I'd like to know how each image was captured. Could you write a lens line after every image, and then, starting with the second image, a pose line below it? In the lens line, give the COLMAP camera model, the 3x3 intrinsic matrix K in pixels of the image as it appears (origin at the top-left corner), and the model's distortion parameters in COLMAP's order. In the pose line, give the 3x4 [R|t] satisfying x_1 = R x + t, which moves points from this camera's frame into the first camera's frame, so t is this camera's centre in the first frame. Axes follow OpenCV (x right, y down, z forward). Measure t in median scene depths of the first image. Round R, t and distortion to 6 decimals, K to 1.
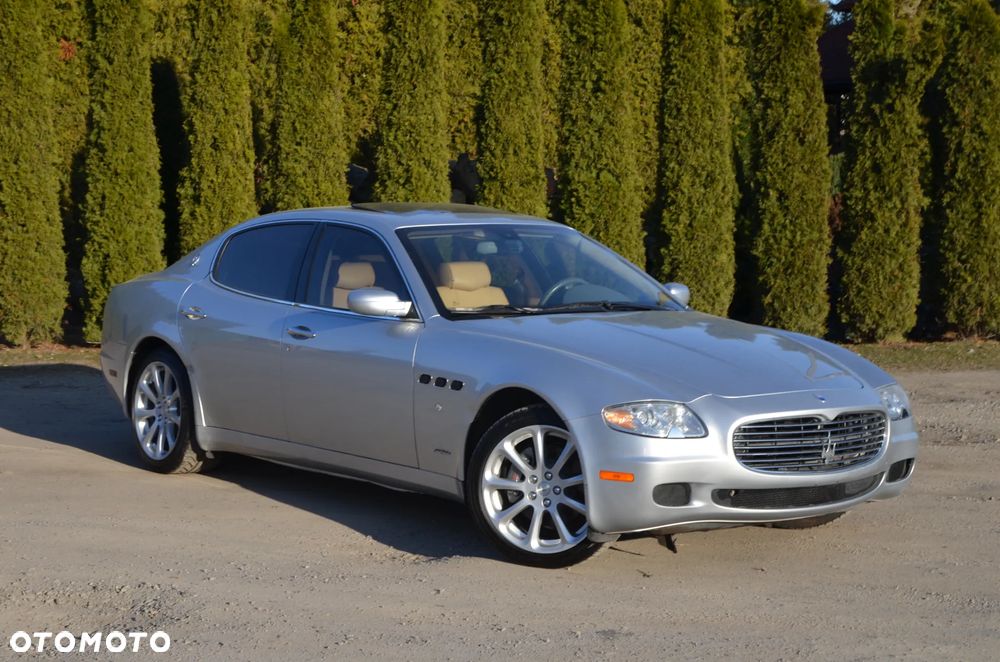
lens RADIAL K [[2022.9, 0, 520.8], [0, 2022.9, 346.5], [0, 0, 1]] dist [0.168401, 0.527589]
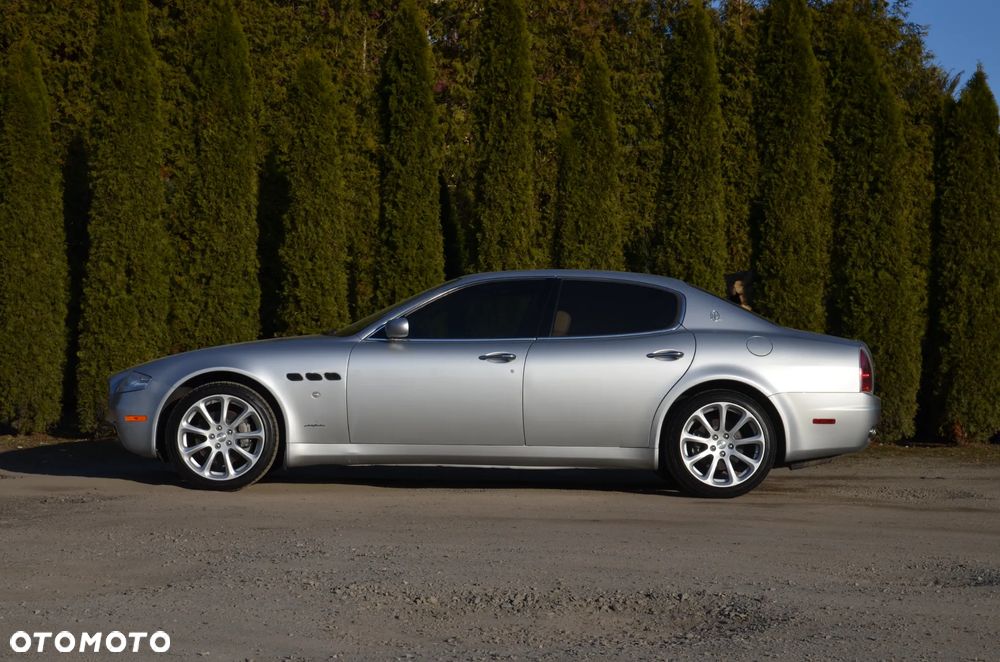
lens RADIAL K [[1823.0, 0, 519.5], [0, 1823.0, 339.2], [0, 0, 1]] dist [0.149450, 0.129878]
pose [[0.999543, 0.003682, -0.030005, -0.111393], [-0.006762, 0.994636, -0.103218, 0.042779], [0.029464, 0.103374, 0.994206, 0.093571]]
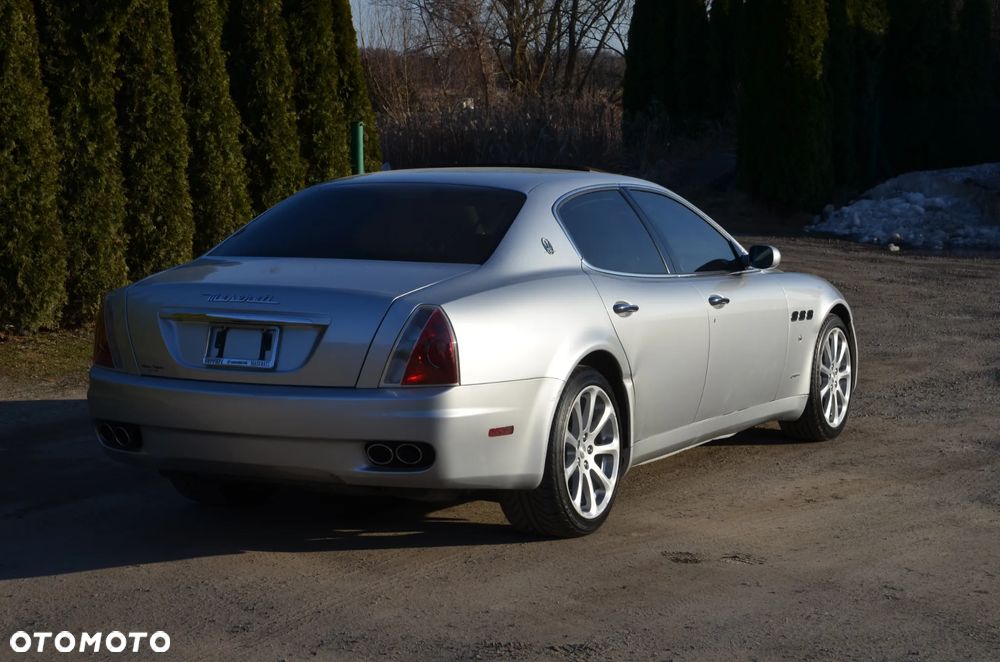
lens RADIAL K [[2022.9, 0, 520.8], [0, 2022.9, 346.5], [0, 0, 1]] dist [0.168401, 0.527589]
pose [[0.483920, -0.094881, 0.869953, -0.466425], [0.073445, 0.995001, 0.067665, -0.037636], [-0.872025, 0.031149, 0.488469, 0.458066]]
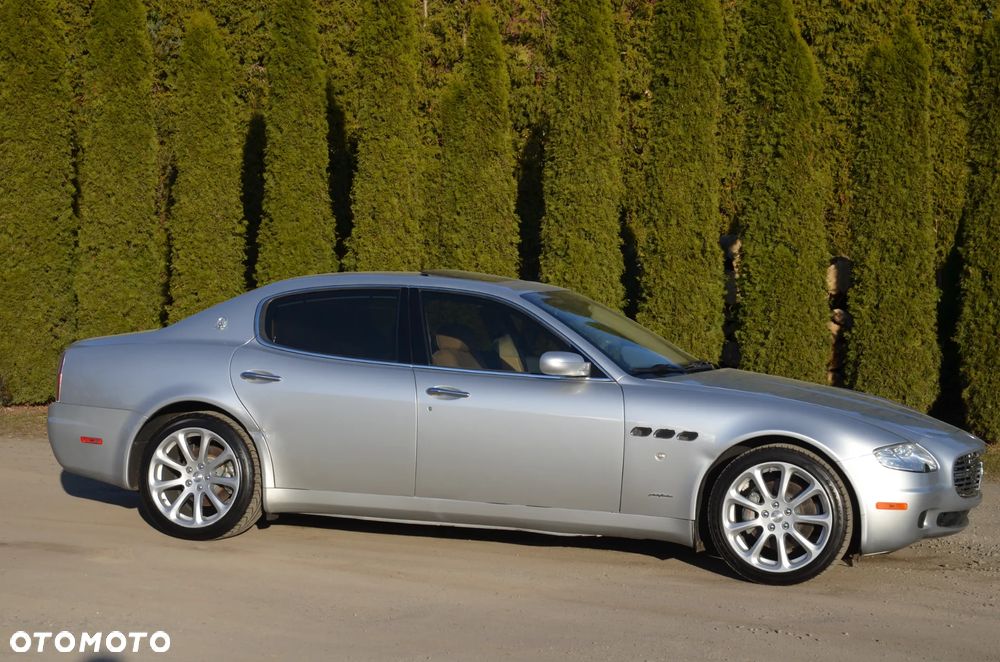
lens RADIAL K [[2022.9, 0, 520.8], [0, 2022.9, 346.5], [0, 0, 1]] dist [0.168401, 0.527589]
pose [[0.935658, 0.026198, -0.351935, 0.251576], [-0.043066, 0.998264, -0.040183, -0.000357], [0.350272, 0.052754, 0.935161, 0.121403]]
